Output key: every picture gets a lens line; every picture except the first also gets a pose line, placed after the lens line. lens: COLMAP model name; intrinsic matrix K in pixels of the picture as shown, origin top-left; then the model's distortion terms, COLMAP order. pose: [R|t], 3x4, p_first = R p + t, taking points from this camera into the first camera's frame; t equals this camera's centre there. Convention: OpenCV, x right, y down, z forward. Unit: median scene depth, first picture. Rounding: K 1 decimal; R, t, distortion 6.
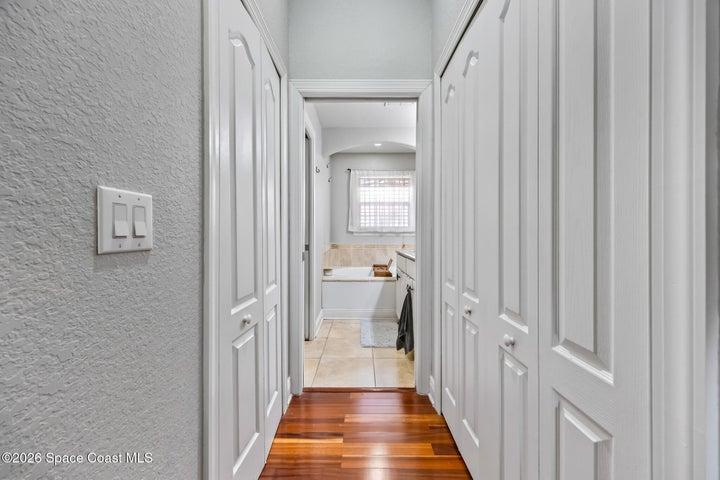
lens RADIAL K [[277.0, 0, 360.6], [0, 277.0, 238.1], [0, 0, 1]] dist [0.004023, -0.001353]
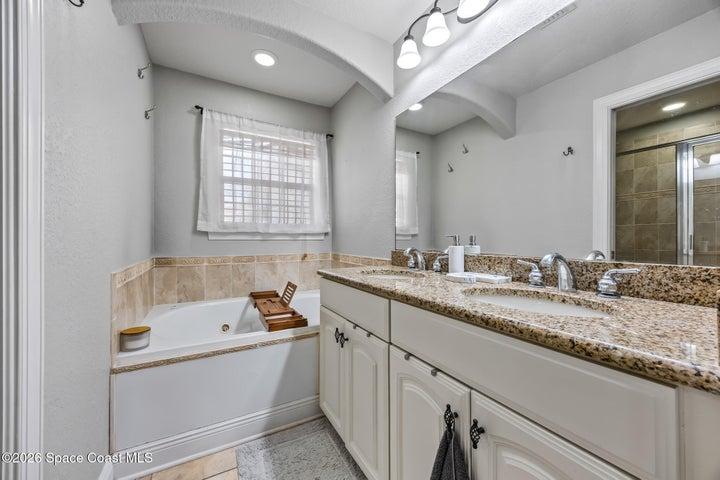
lens RADIAL K [[277.0, 0, 359.4], [0, 277.0, 239.2], [0, 0, 1]] dist [0.004023, -0.001353]
pose [[0.879900, -0.001528, 0.475156, -0.024447], [0.009804, 0.999840, -0.014941, 0.000711], [-0.475057, 0.017805, 0.879775, 0.418152]]
